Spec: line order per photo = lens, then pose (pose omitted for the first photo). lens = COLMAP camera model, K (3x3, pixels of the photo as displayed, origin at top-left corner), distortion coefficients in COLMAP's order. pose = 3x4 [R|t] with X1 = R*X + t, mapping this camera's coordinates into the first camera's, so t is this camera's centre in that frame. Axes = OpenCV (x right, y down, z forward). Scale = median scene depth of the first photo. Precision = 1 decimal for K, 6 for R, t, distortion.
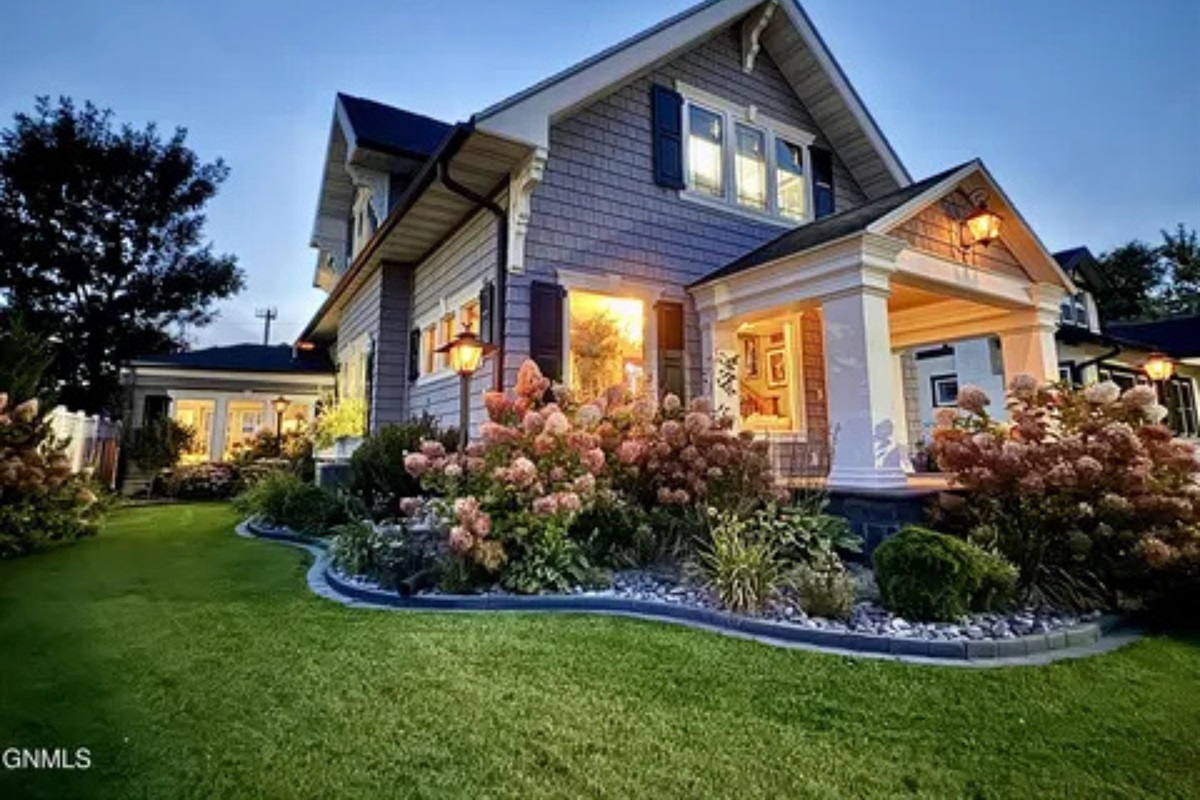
lens RADIAL K [[611.9, 0, 601.4], [0, 611.9, 353.5], [0, 0, 1]] dist [-0.000538, 0.000237]
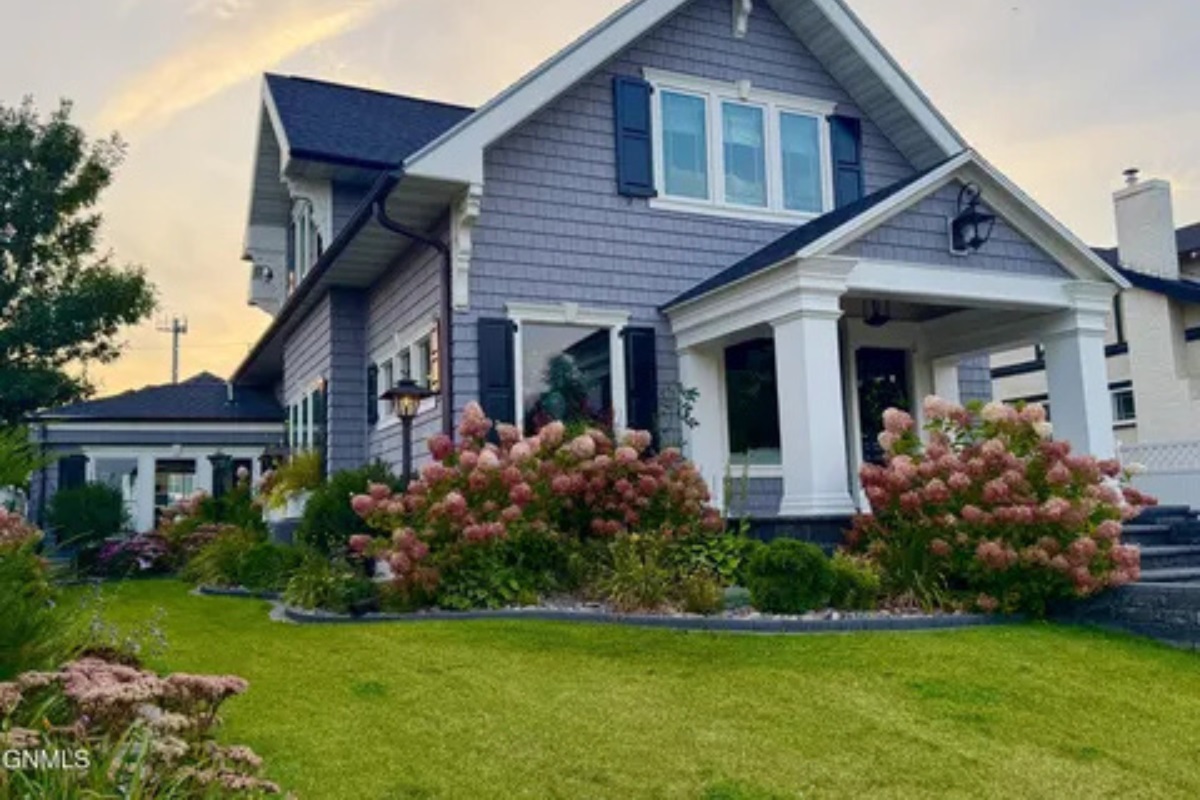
lens RADIAL K [[985.8, 0, 600.0], [0, 985.8, 400.0], [0, 0, 1]] dist [0.157891, -0.276727]
pose [[0.993814, -0.044479, -0.101760, 0.171090], [0.048177, 0.998254, 0.034169, -0.024509], [0.100062, -0.038860, 0.994222, -0.399214]]
